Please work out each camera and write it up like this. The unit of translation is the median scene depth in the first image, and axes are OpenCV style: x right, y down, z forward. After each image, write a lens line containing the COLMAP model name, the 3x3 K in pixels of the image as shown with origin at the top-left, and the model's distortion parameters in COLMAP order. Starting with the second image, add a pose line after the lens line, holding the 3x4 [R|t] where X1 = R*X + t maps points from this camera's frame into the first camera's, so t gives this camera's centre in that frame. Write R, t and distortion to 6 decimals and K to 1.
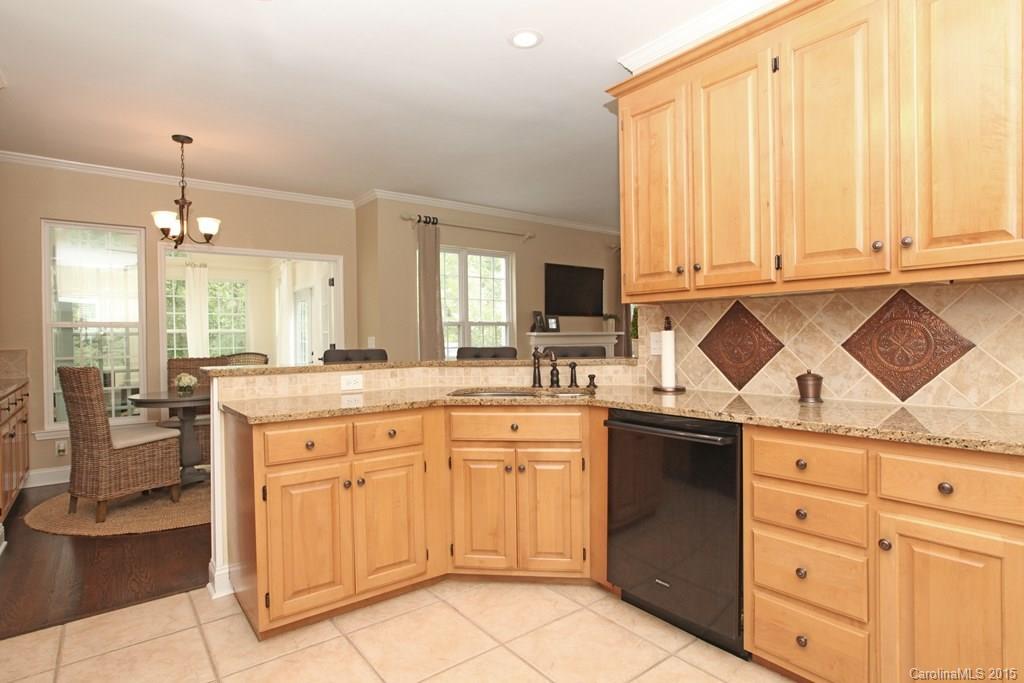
lens RADIAL K [[537.5, 0, 512.0], [0, 537.5, 341.5], [0, 0, 1]] dist [-0.012971, 0.001465]
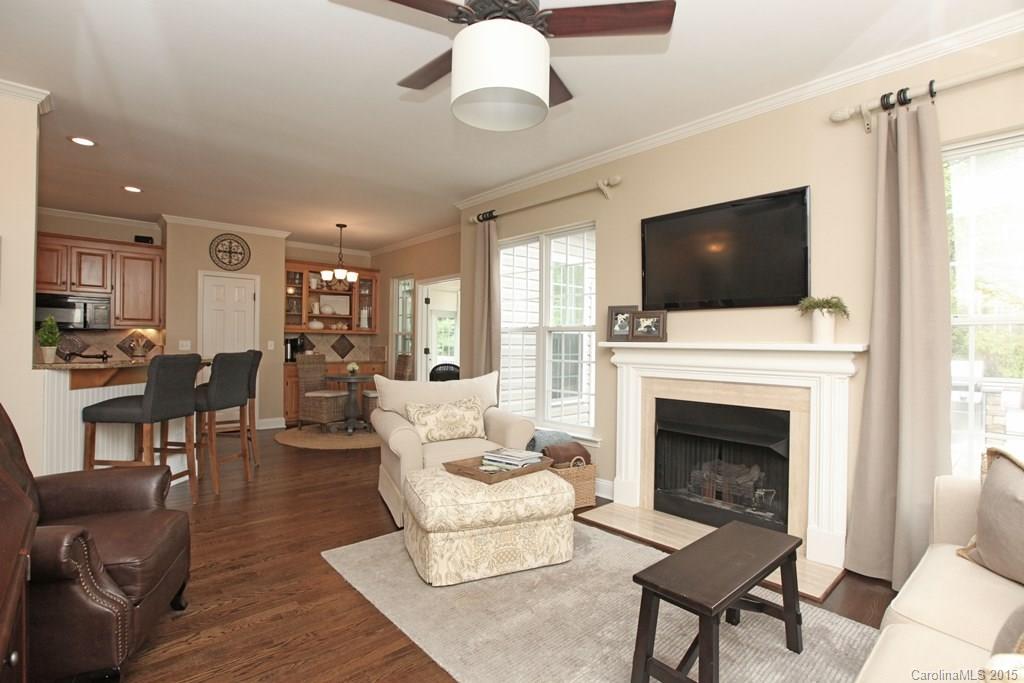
lens RADIAL K [[484.3, 0, 512.0], [0, 484.3, 341.5], [0, 0, 1]] dist [-0.061967, 0.032337]
pose [[0.079674, 0.014758, -0.996712, 1.311293], [-0.018577, 0.999739, 0.013318, -0.050228], [0.996648, 0.017455, 0.079927, 1.935680]]
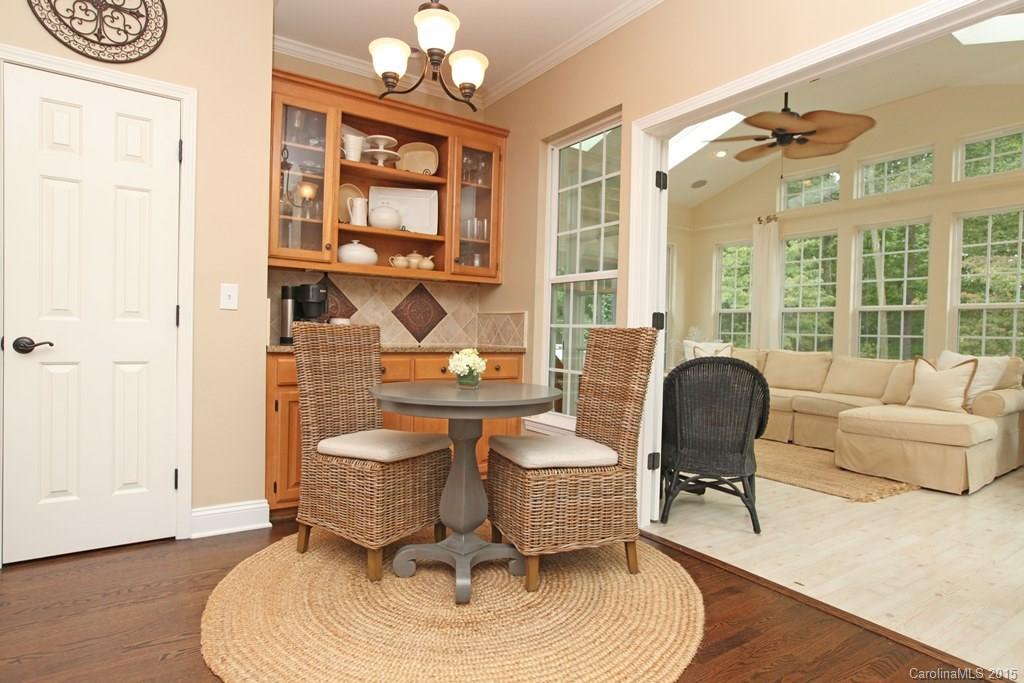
lens RADIAL K [[570.4, 0, 517.4], [0, 570.4, 338.7], [0, 0, 1]] dist [-0.002072, 0.000134]
pose [[-0.048019, 0.028206, -0.998448, -0.076266], [-0.034007, 0.998976, 0.029856, 0.043666], [0.998267, 0.035388, -0.047011, 1.513827]]
